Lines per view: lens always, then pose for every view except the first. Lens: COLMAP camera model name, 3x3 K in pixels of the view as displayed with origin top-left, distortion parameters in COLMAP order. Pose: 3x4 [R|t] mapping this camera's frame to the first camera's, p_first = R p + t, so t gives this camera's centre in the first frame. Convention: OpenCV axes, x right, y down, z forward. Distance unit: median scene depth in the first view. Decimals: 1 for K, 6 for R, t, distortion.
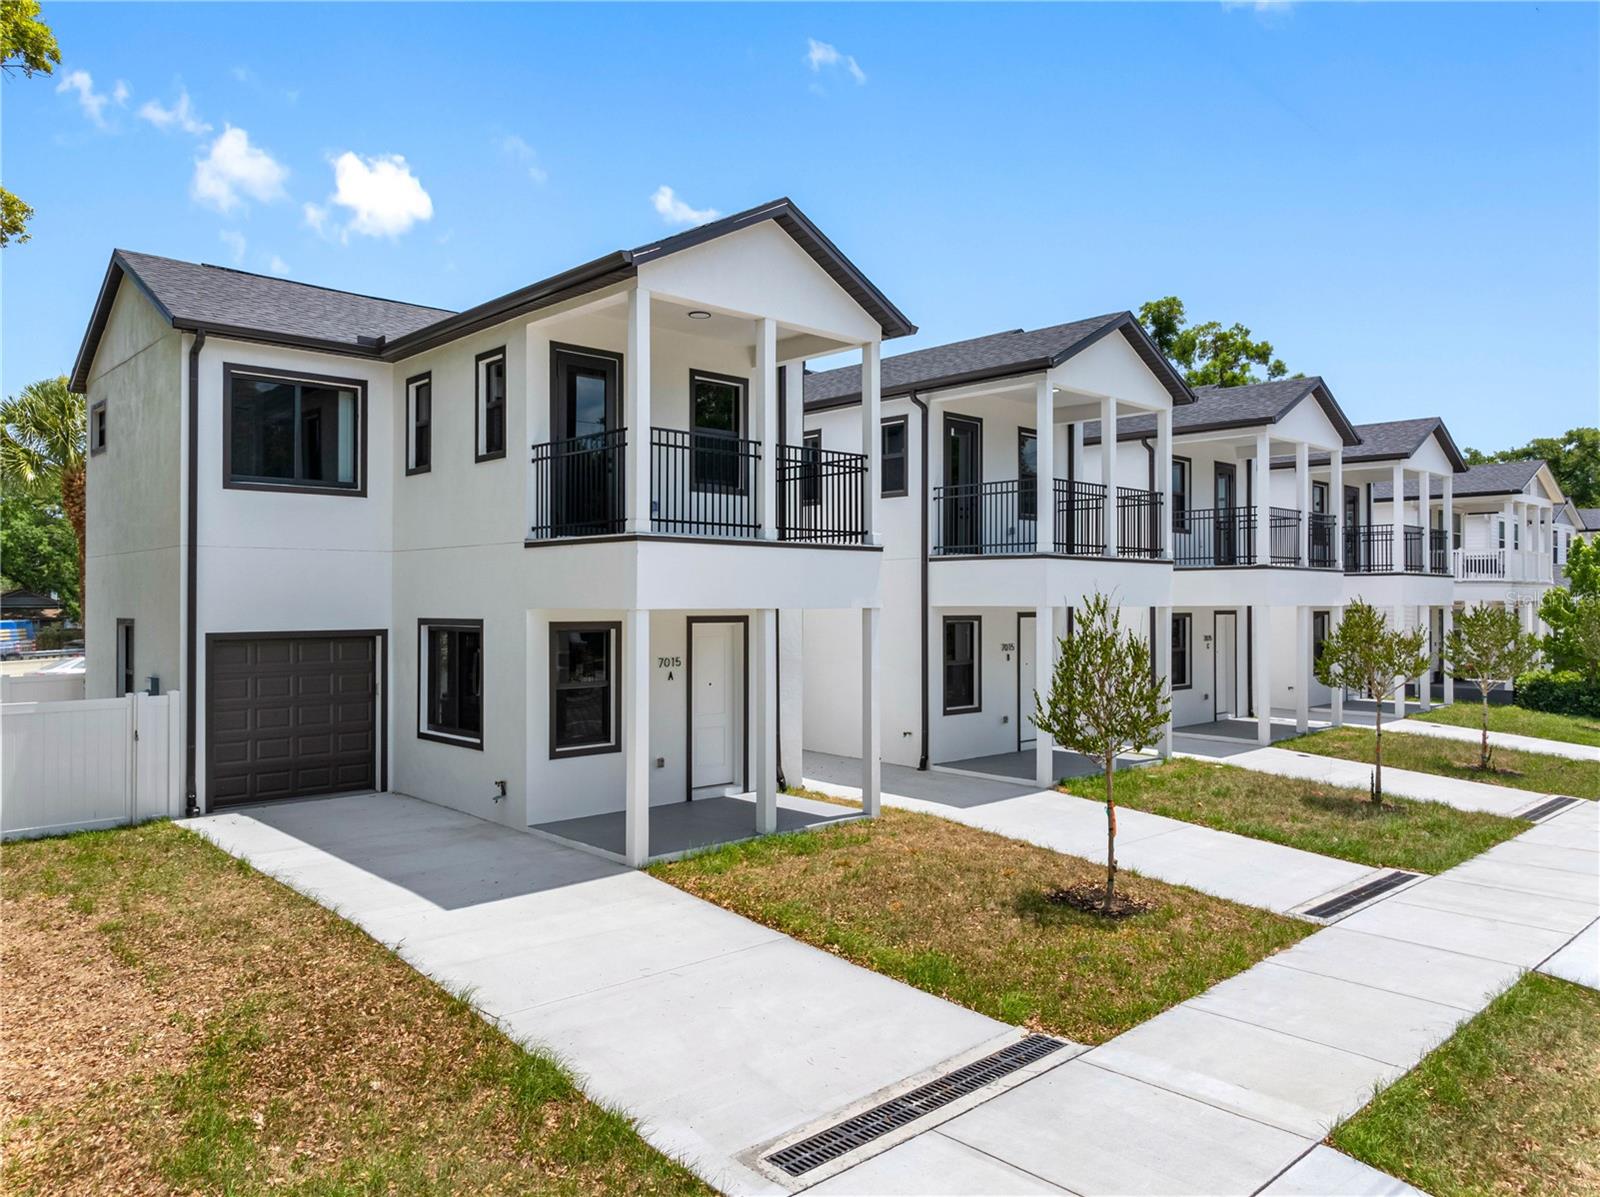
lens RADIAL K [[1138.3, 0, 798.7], [0, 1138.3, 592.0], [0, 0, 1]] dist [0.003066, 0.001368]
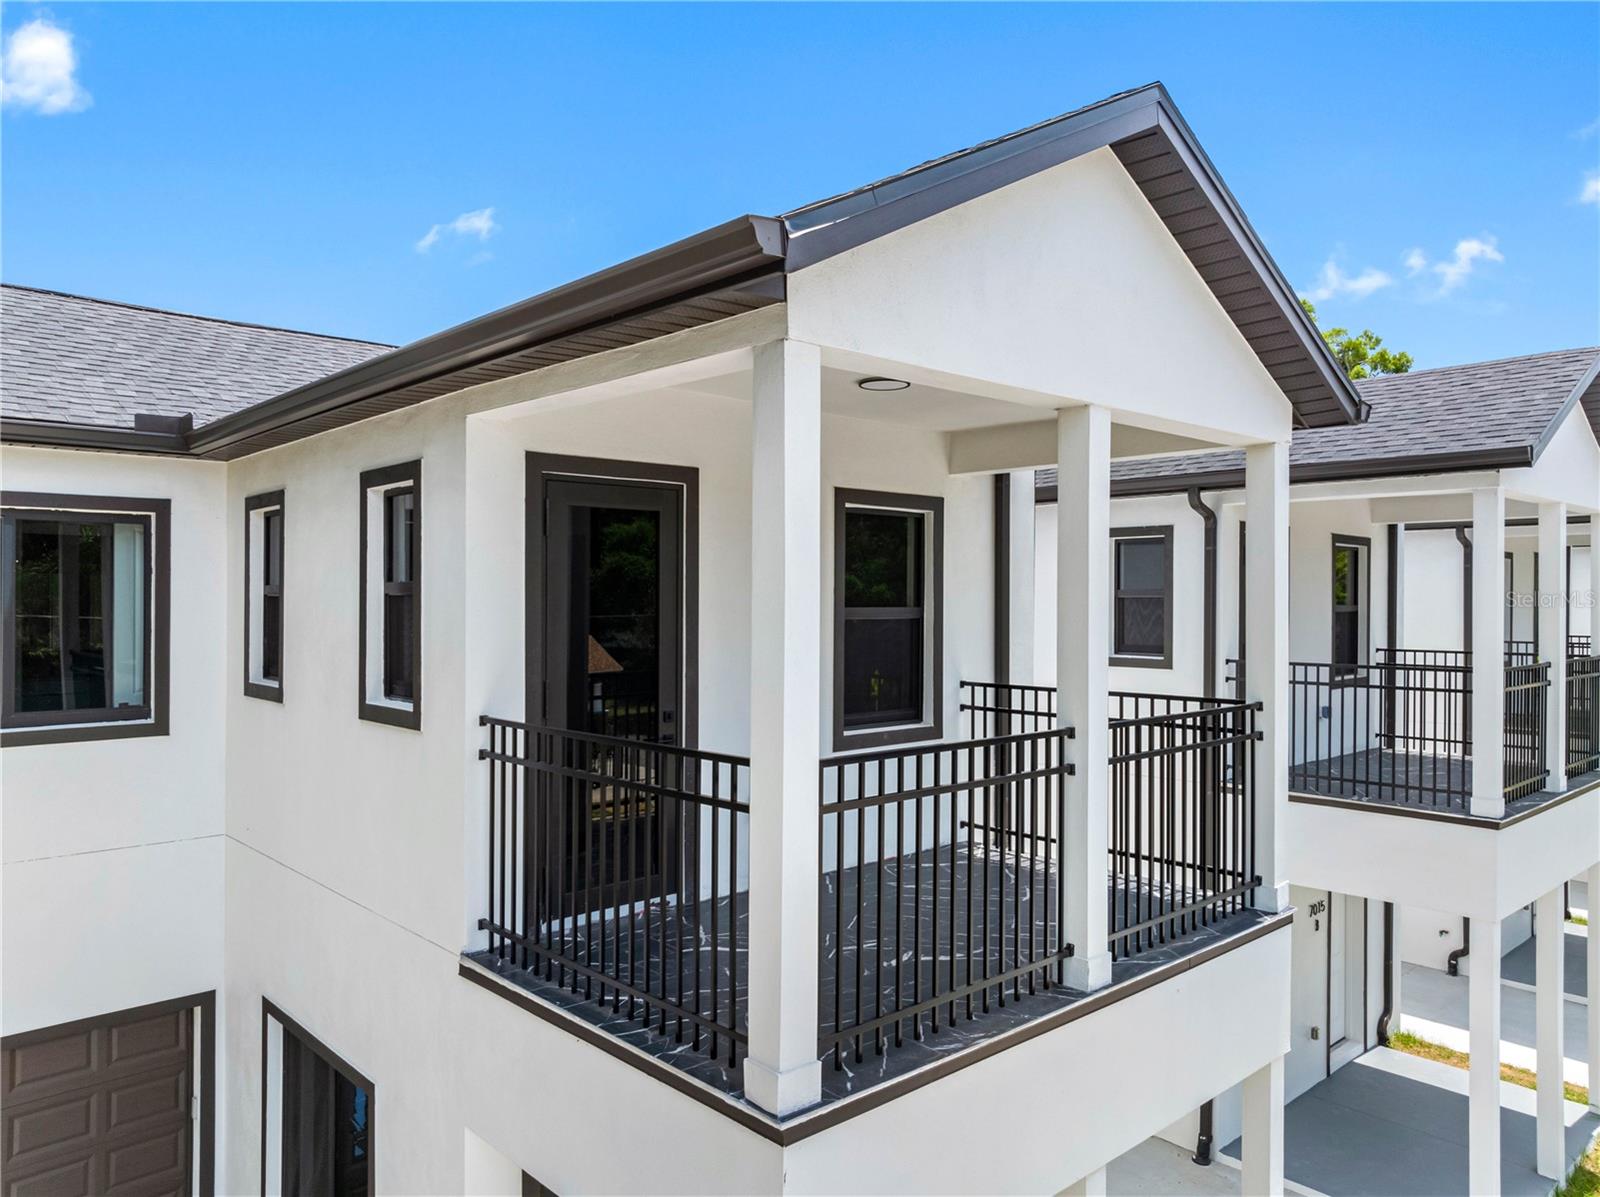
lens RADIAL K [[1144.1, 0, 793.5], [0, 1144.1, 596.0], [0, 0, 1]] dist [0.000846, -0.005720]
pose [[0.999854, 0.002113, -0.016983, -0.103925], [-0.002048, 0.999990, 0.003852, -0.152972], [0.016991, -0.003817, 0.999848, 0.531494]]
